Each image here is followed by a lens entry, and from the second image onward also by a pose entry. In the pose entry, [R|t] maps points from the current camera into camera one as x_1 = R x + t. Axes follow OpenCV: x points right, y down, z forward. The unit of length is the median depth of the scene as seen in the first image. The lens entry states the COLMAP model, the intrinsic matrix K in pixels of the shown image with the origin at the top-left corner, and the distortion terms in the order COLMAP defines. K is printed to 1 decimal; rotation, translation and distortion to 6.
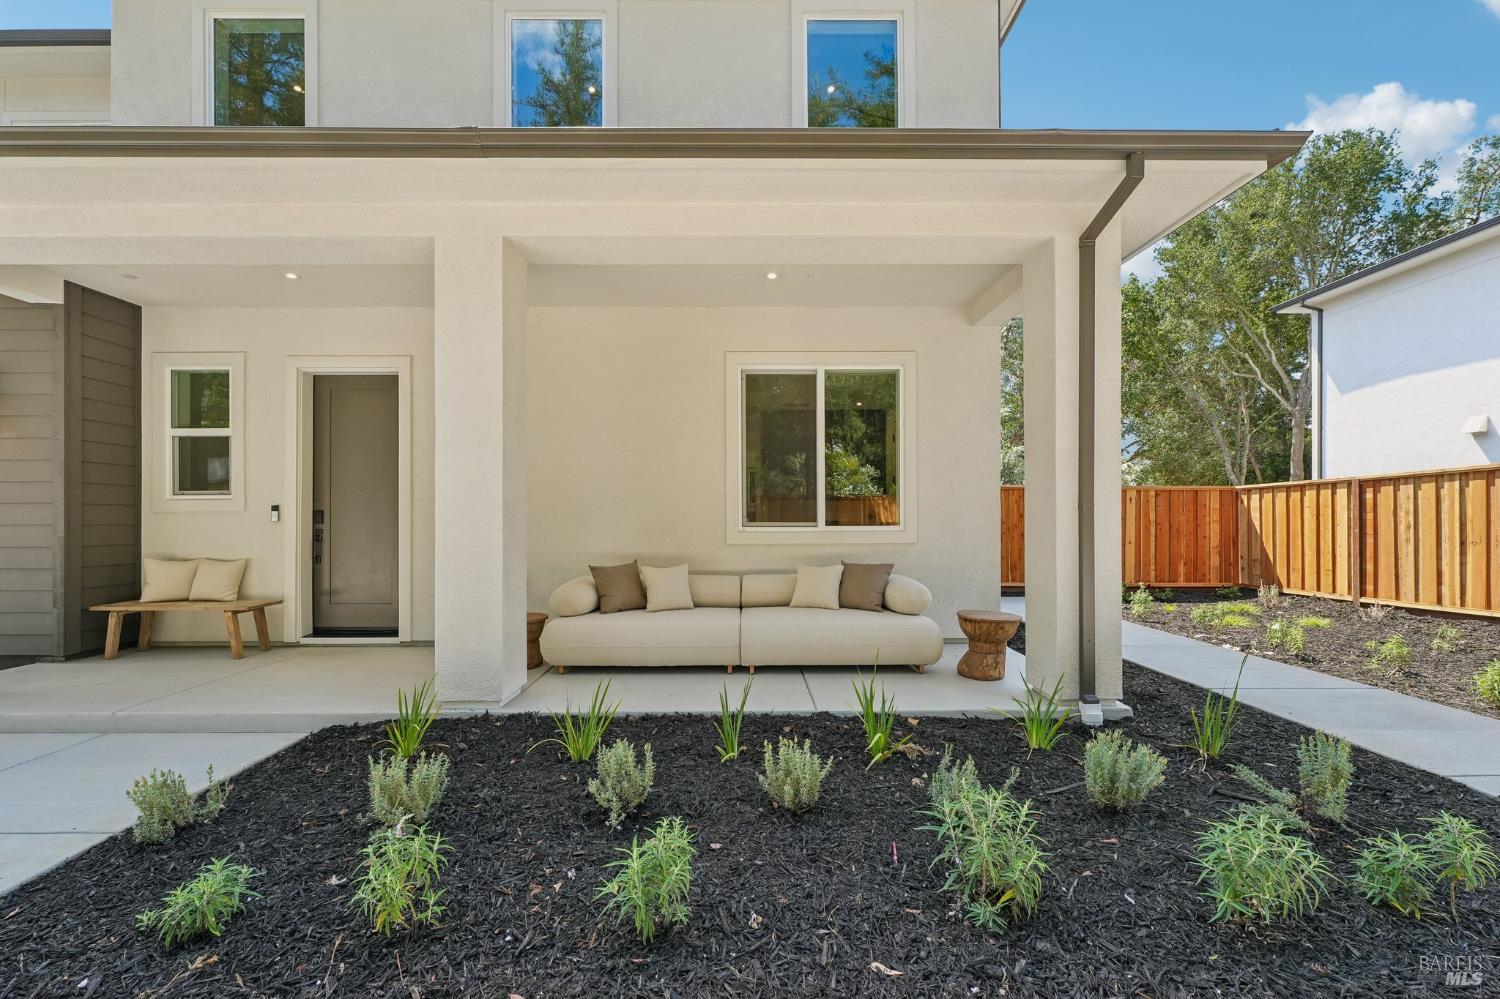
lens RADIAL K [[603.9, 0, 750.4], [0, 603.9, 521.0], [0, 0, 1]] dist [0.001376, 0.000028]
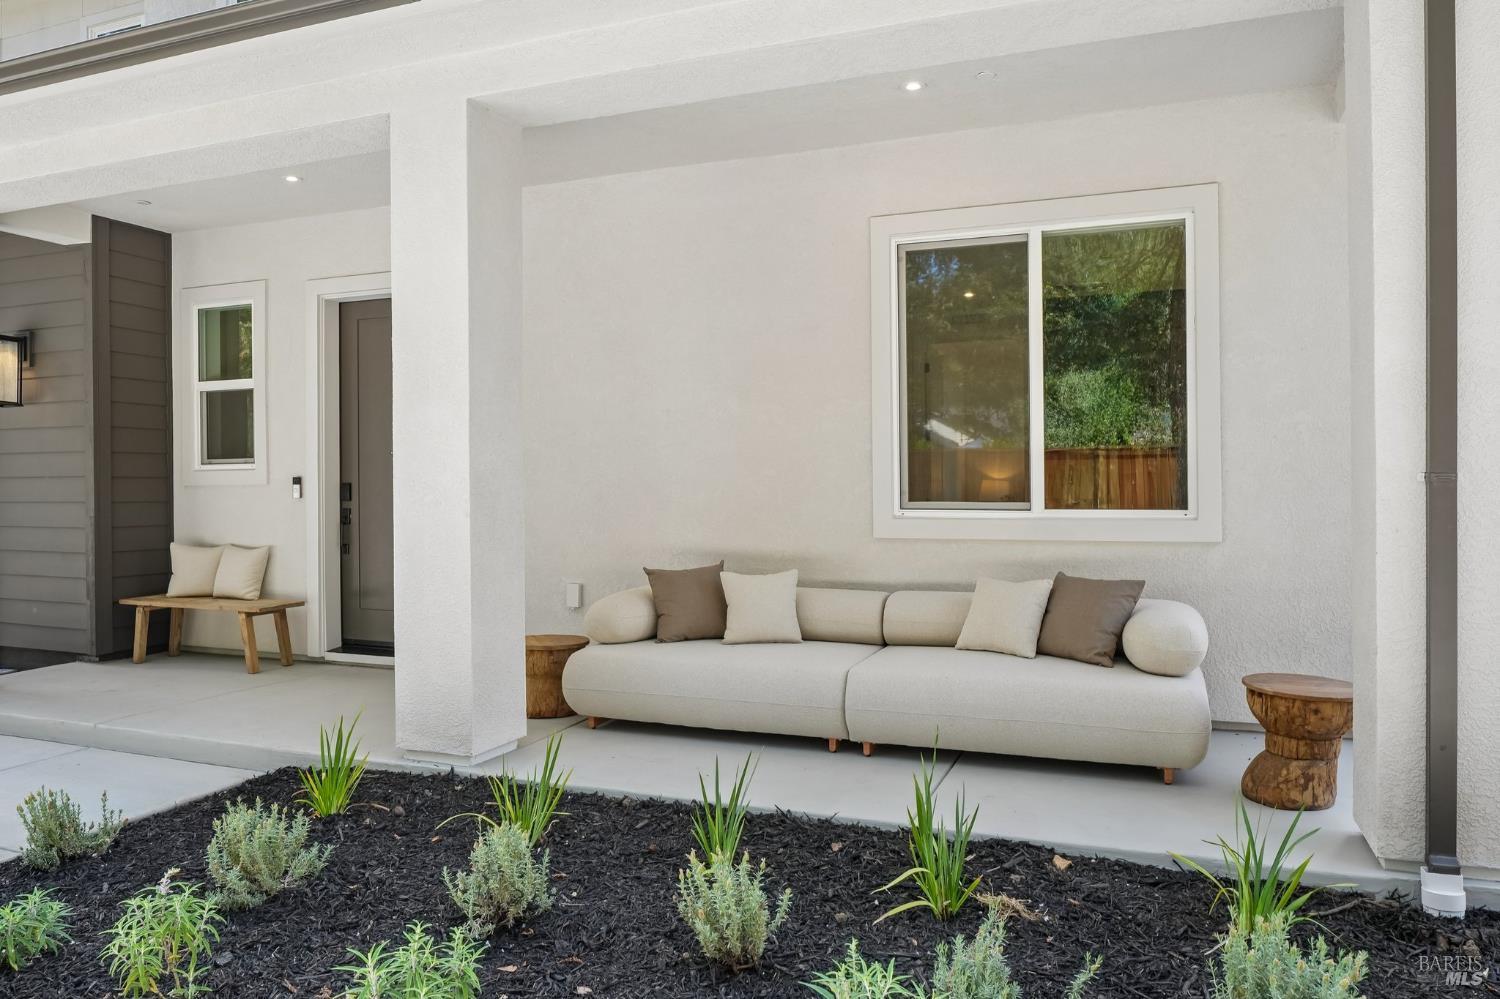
lens RADIAL K [[1039.5, 0, 750.0], [0, 1039.5, 499.5], [0, 0, 1]] dist [-0.020098, -0.001053]
pose [[0.927589, 0.003875, -0.373583, 0.237997], [0.000191, 0.999941, 0.010848, -0.011577], [0.373603, -0.010134, 0.927533, -0.001233]]
